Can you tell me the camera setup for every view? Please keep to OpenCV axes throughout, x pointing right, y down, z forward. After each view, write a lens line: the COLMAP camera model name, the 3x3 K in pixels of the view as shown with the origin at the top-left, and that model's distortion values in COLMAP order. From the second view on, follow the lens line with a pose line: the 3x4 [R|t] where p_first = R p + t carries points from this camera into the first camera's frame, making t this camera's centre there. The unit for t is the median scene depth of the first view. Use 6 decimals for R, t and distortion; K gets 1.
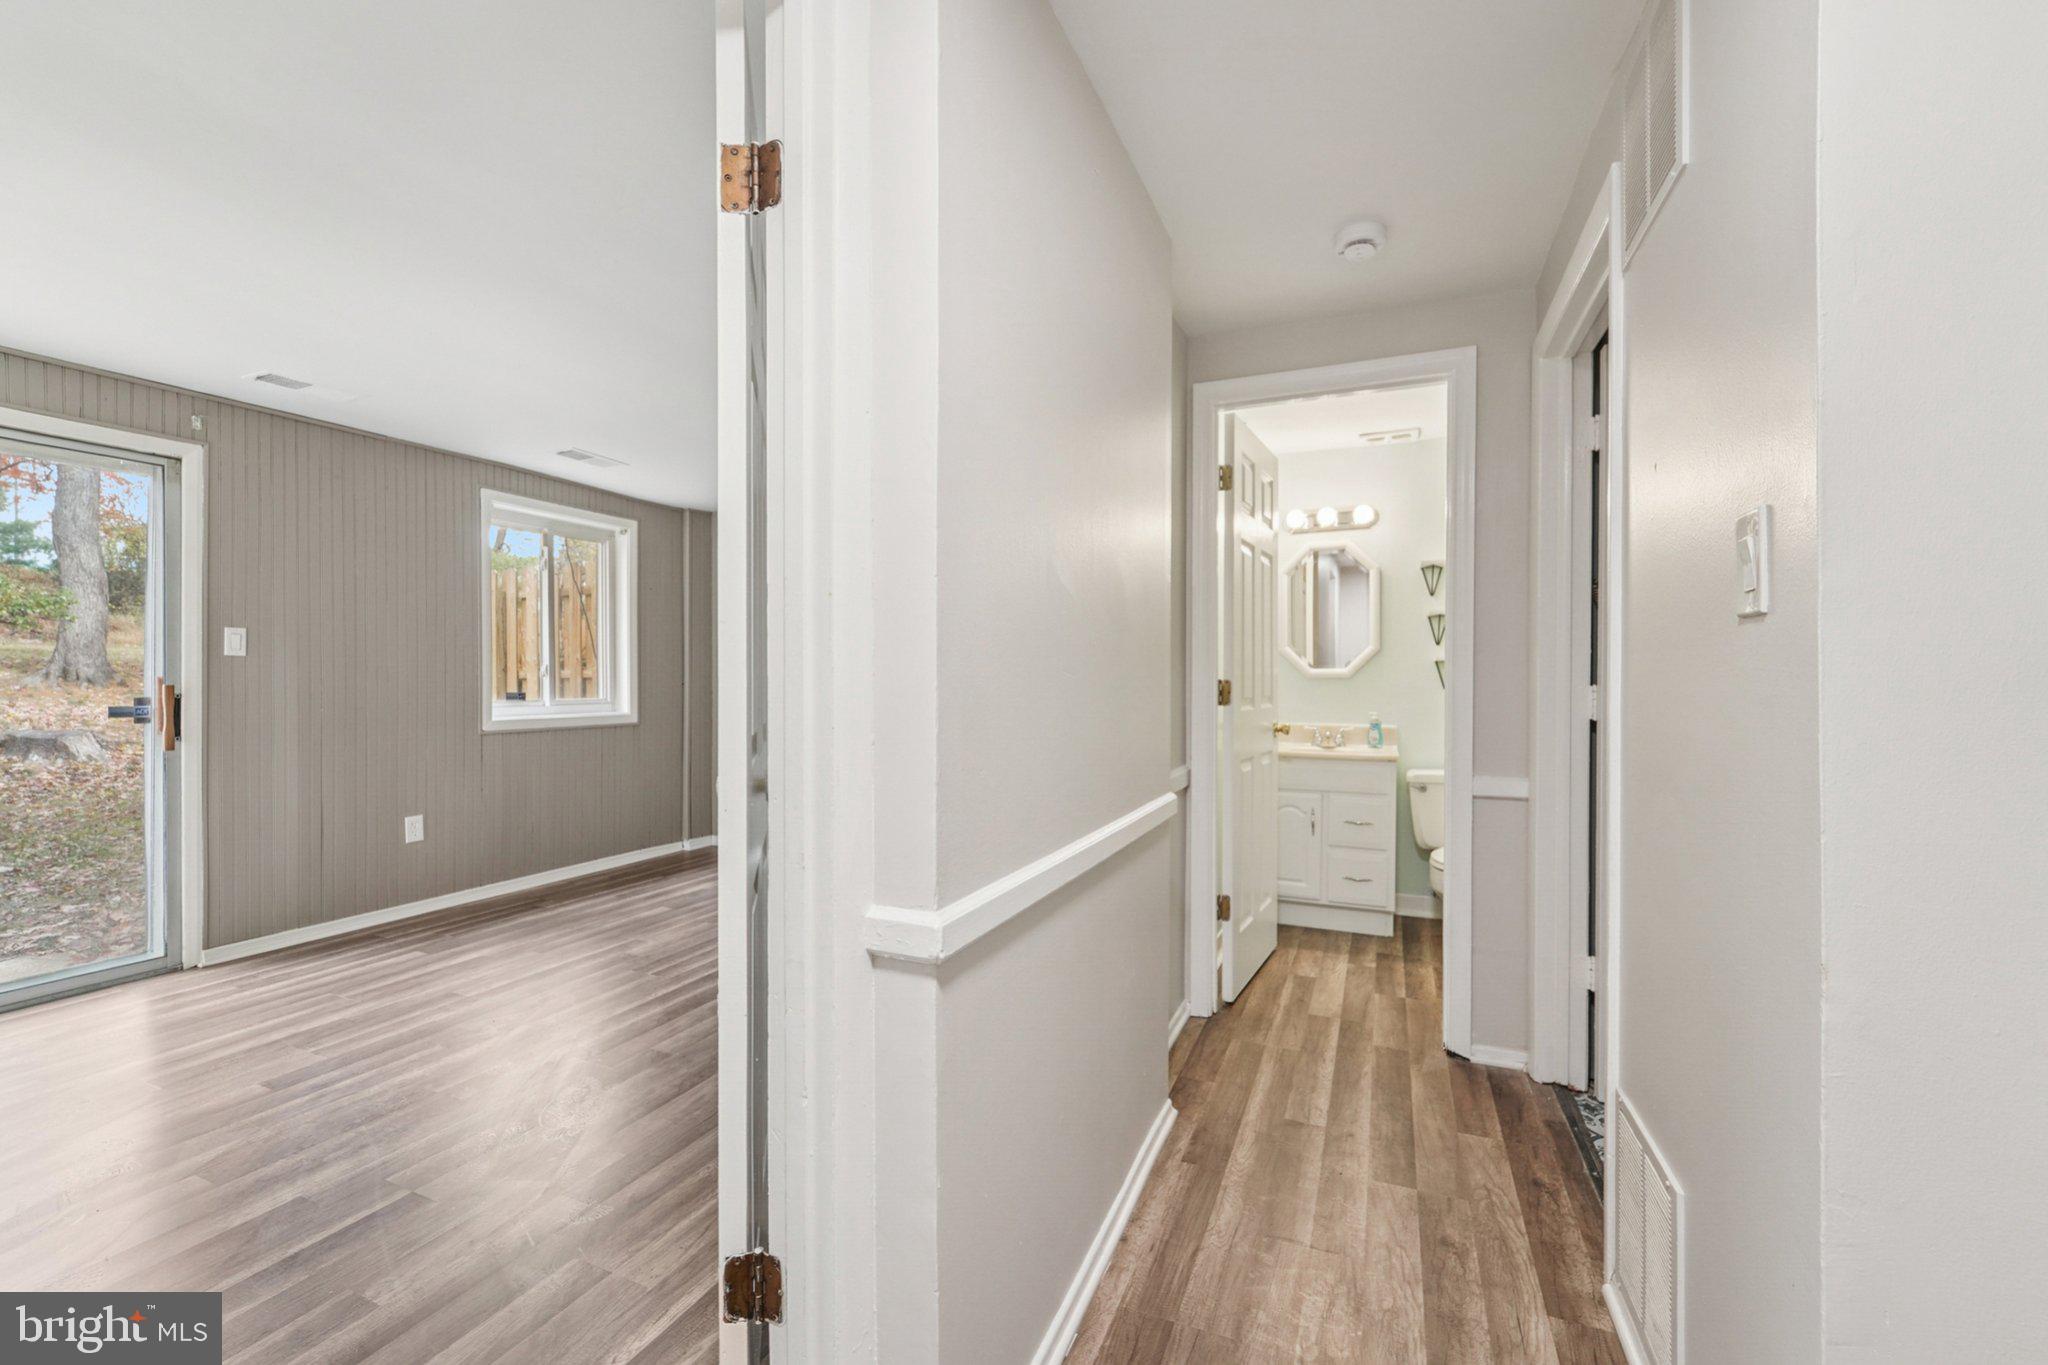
lens RADIAL K [[843.7, 0, 1022.4], [0, 843.7, 681.0], [0, 0, 1]] dist [-0.009716, 0.000332]
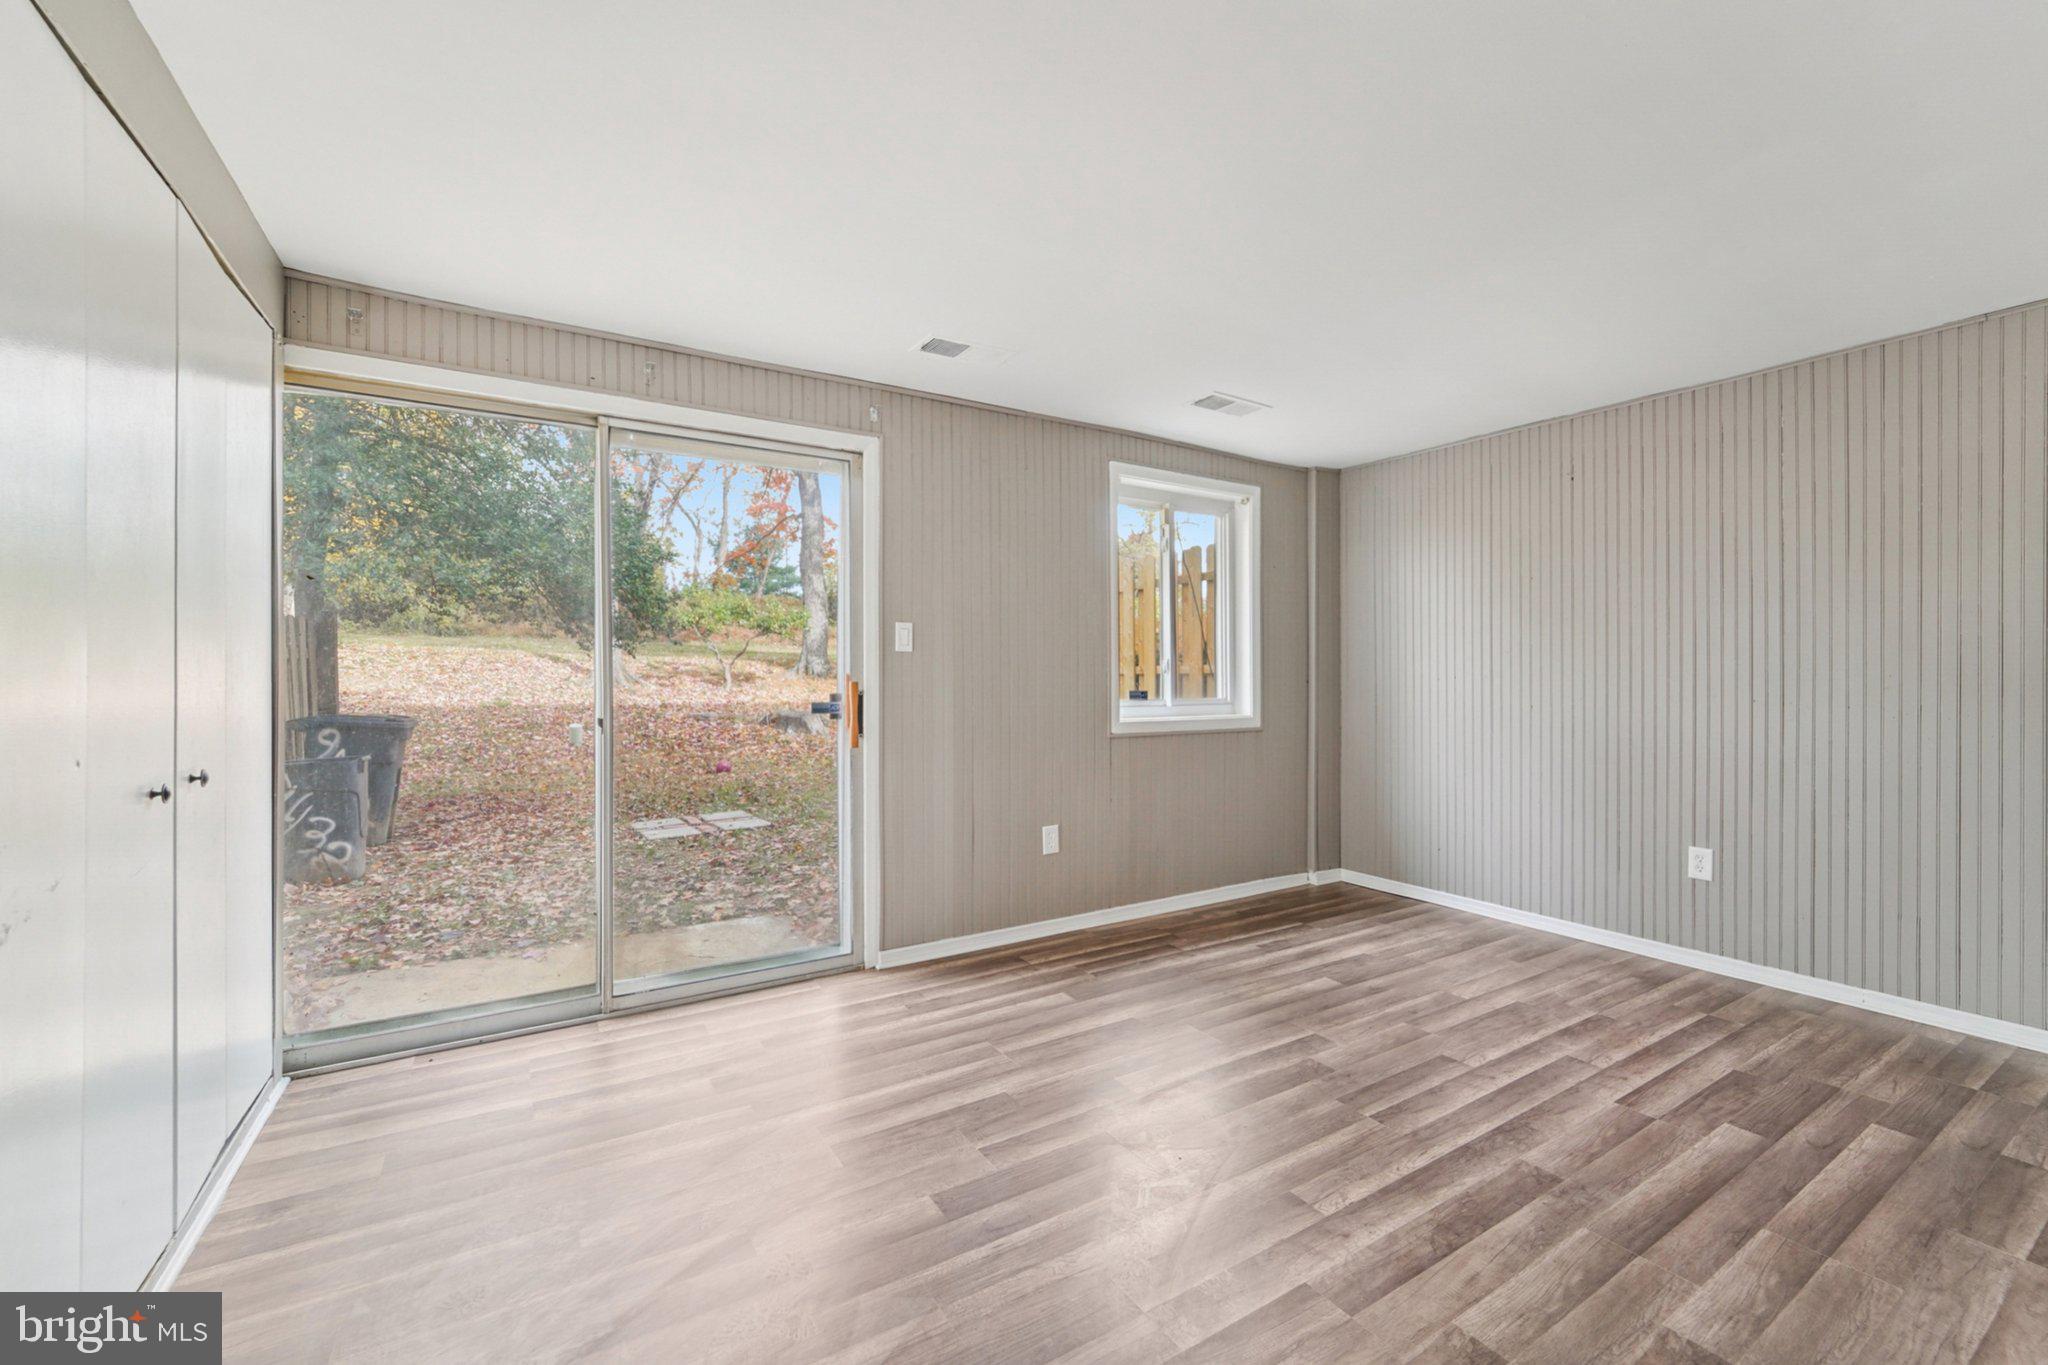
lens RADIAL K [[843.7, 0, 1037.7], [0, 843.7, 694.5], [0, 0, 1]] dist [-0.009716, 0.000332]
pose [[0.829895, 0.014435, -0.557732, -0.213600], [-0.002128, 0.999740, 0.022709, -0.002537], [0.557915, -0.017659, 0.829710, 0.219885]]
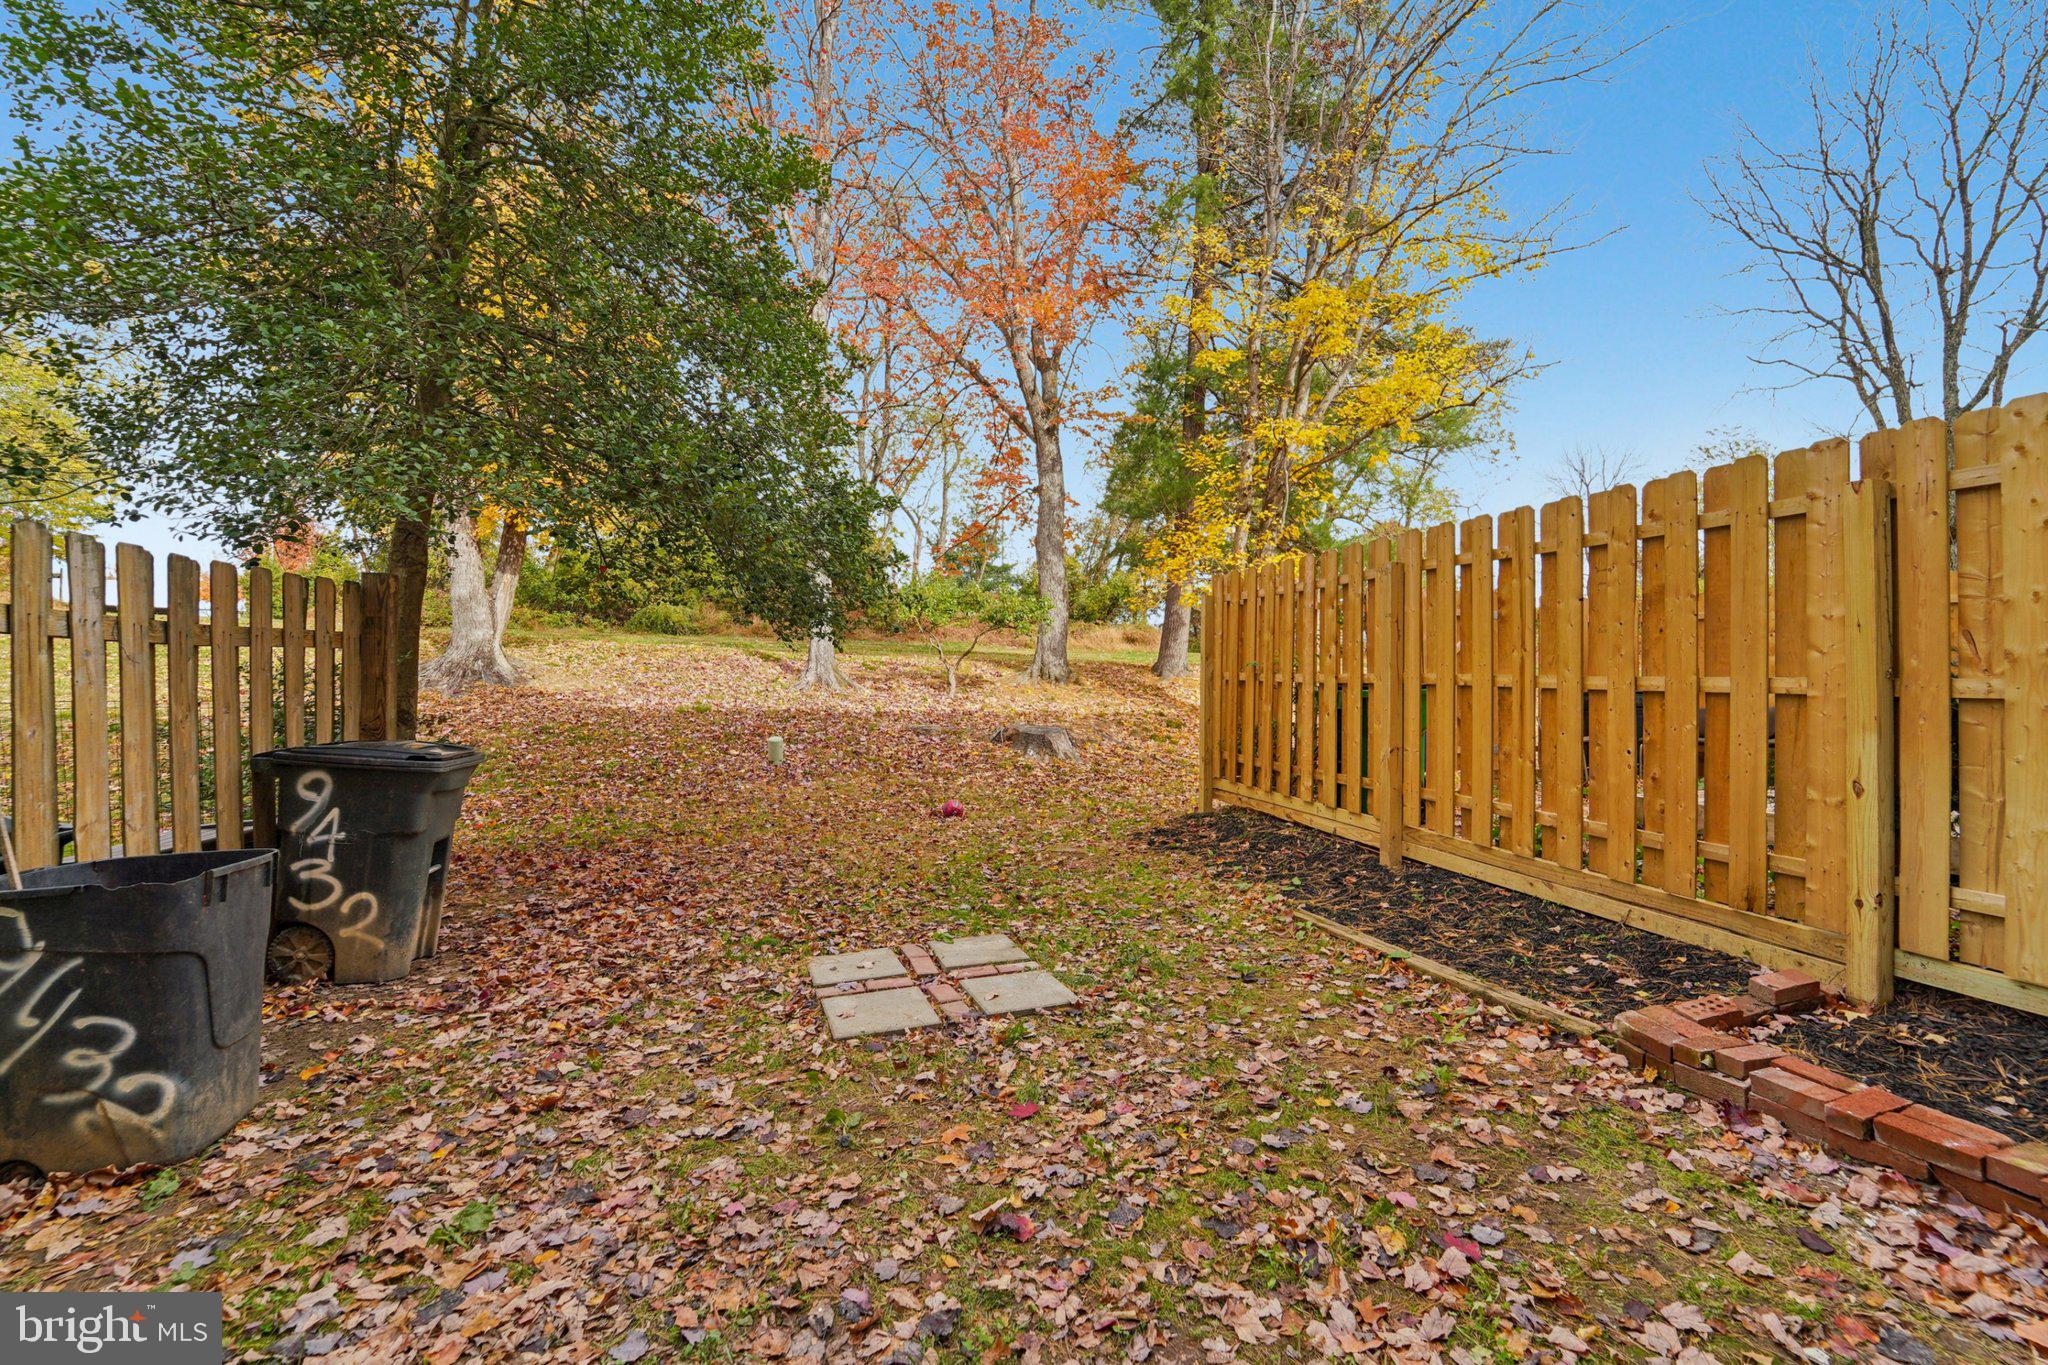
lens RADIAL K [[843.7, 0, 1025.1], [0, 843.7, 679.6], [0, 0, 1]] dist [-0.009716, 0.000332]
pose [[0.665608, 0.014074, -0.746169, -1.162890], [-0.017132, 0.999847, 0.003577, -0.013089], [0.746105, 0.010402, 0.665747, 0.828227]]
